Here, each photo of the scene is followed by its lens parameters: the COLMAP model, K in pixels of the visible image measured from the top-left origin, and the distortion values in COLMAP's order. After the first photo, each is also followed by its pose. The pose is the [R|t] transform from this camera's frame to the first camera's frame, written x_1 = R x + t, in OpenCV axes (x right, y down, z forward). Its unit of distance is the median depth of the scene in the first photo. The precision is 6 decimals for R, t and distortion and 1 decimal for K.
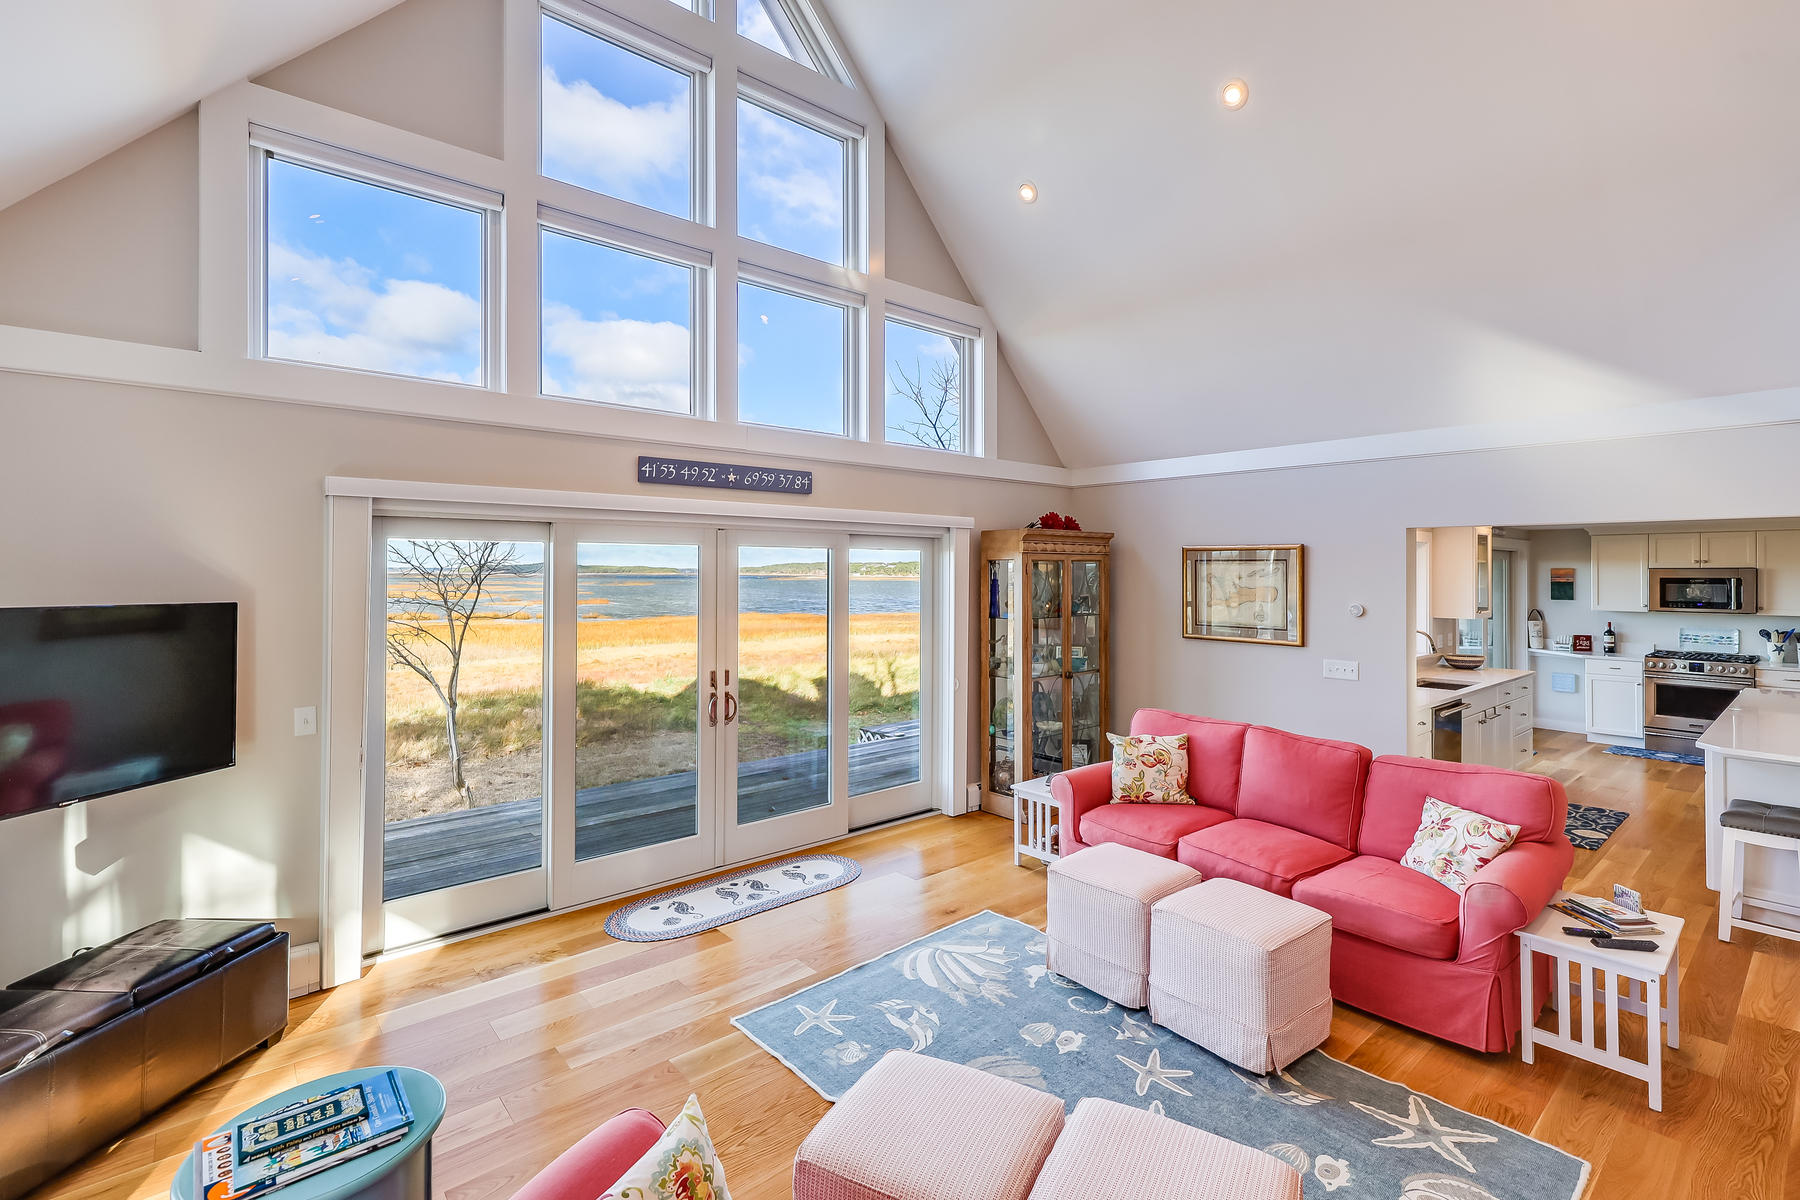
lens RADIAL K [[805.6, 0, 921.7], [0, 805.6, 571.1], [0, 0, 1]] dist [0.001765, 0.000135]
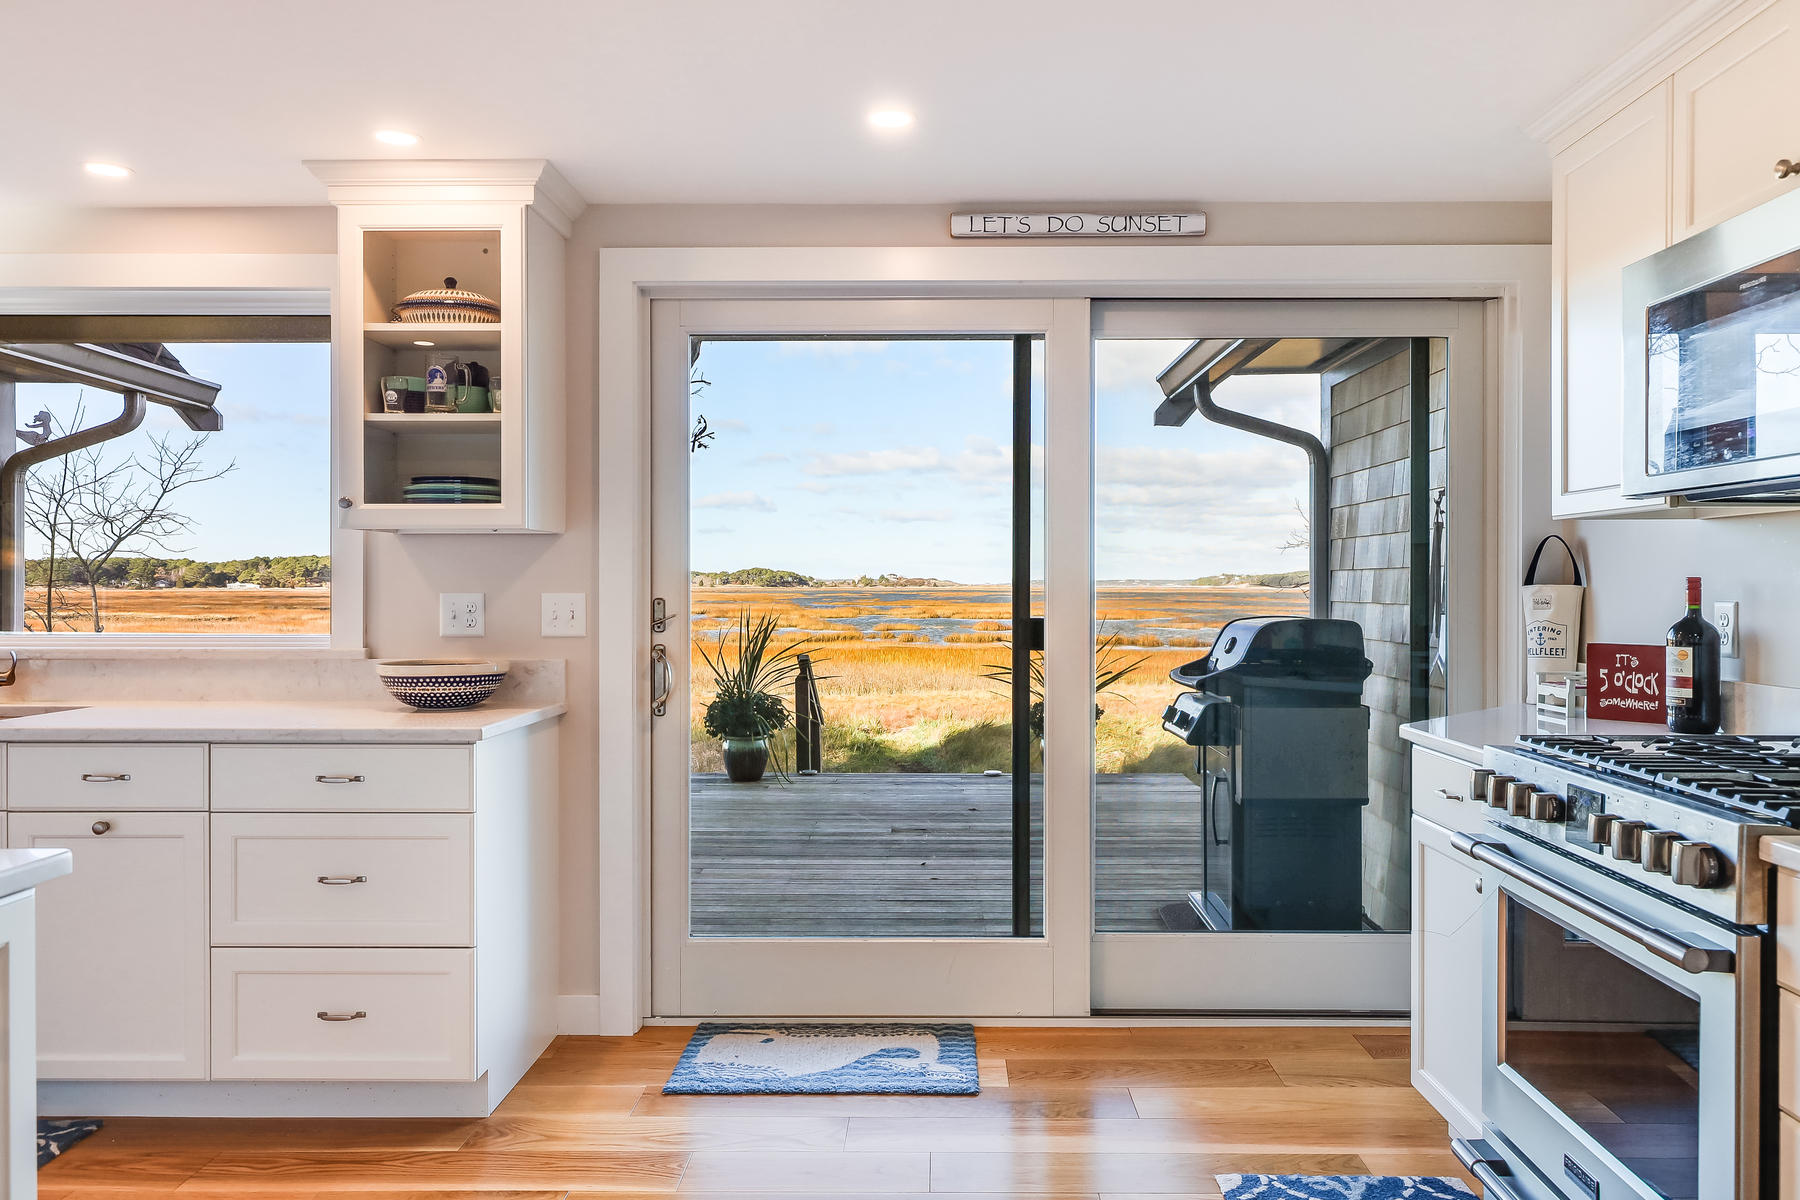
lens RADIAL K [[1221.5, 0, 901.8], [0, 1221.5, 597.5], [0, 0, 1]] dist [0.002269, 0.002494]
pose [[0.747711, 0.005029, -0.664005, 0.961234], [0.001988, 0.999950, 0.009812, 0.069088], [0.664021, -0.008657, 0.747664, 0.688764]]
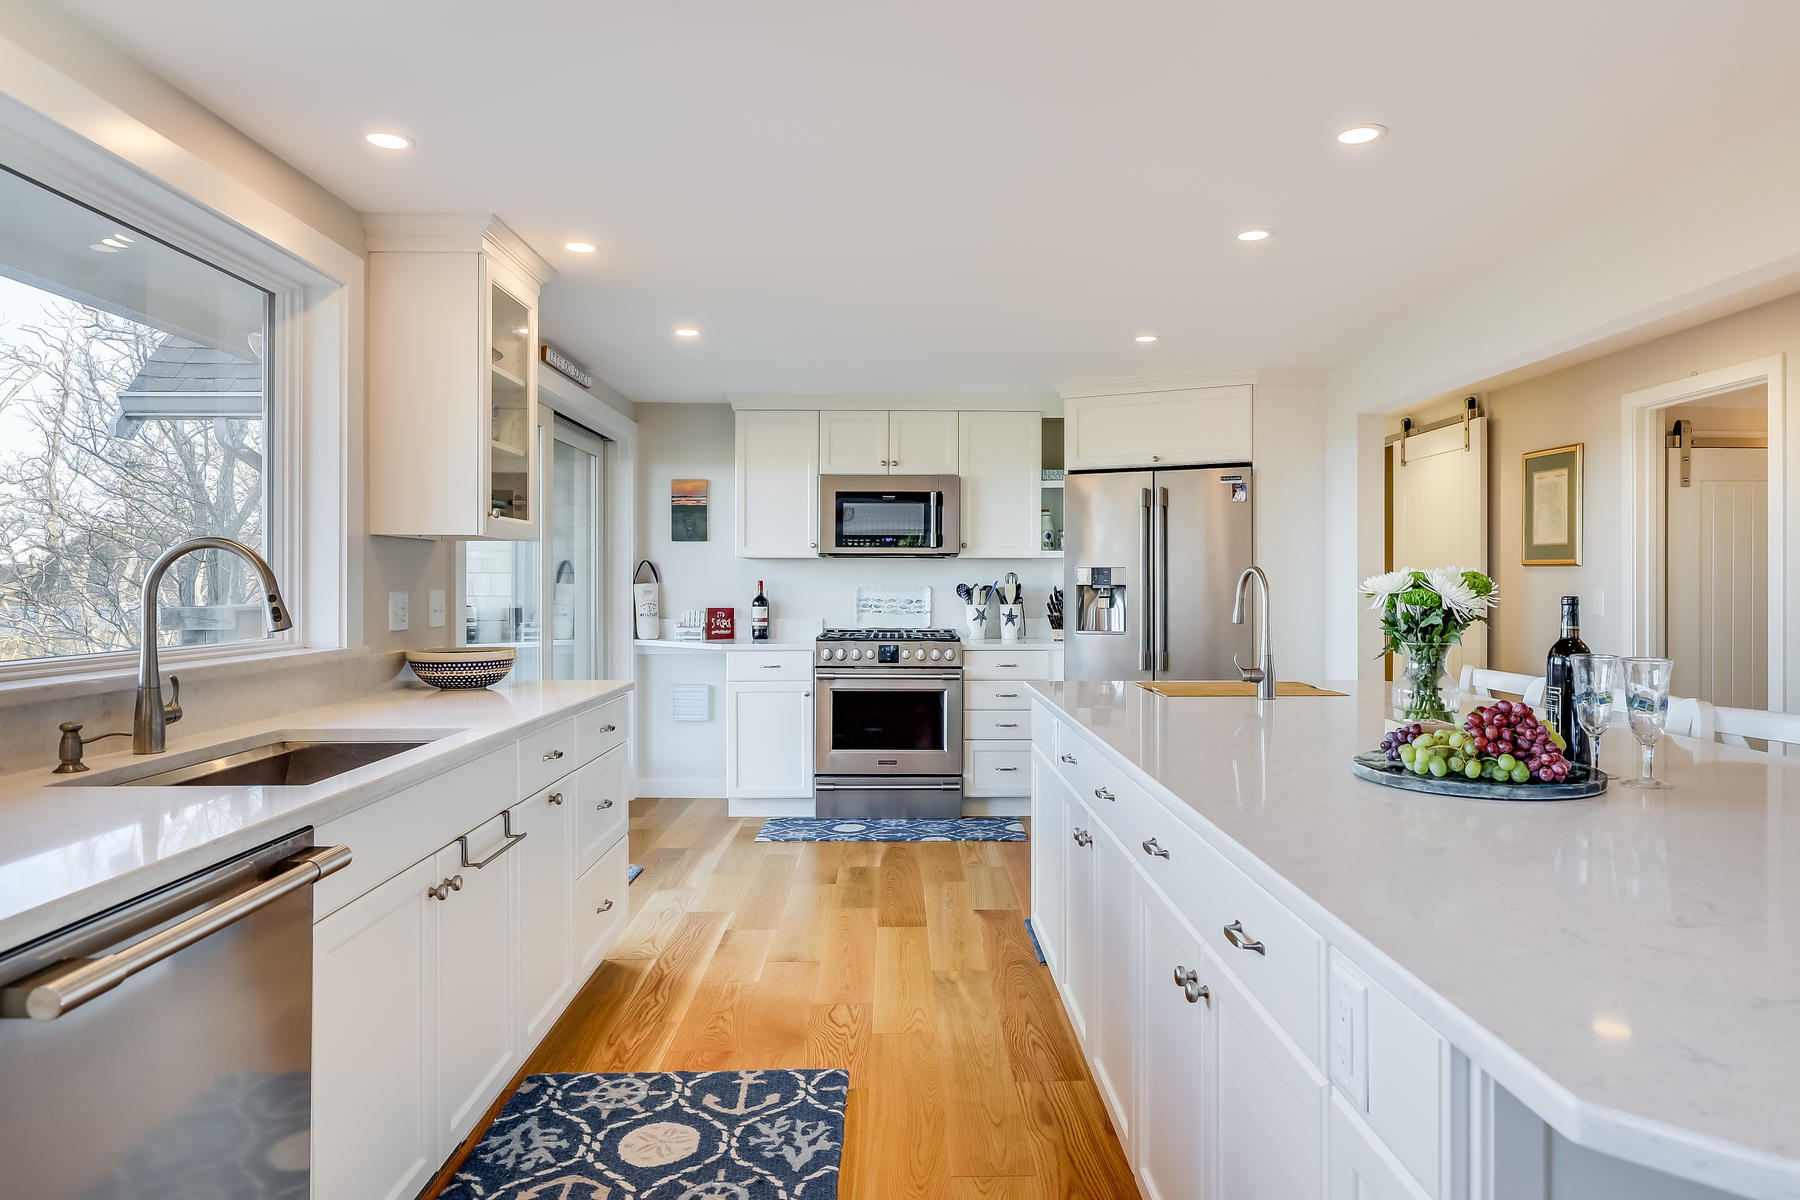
lens RADIAL K [[1100.4, 0, 902.8], [0, 1100.4, 592.5], [0, 0, 1]] dist [-0.008334, -0.001400]
pose [[0.647834, -0.006425, 0.761755, 0.388244], [-0.003854, 0.999924, 0.011711, 0.065940], [-0.761772, -0.010522, 0.647760, 0.492633]]
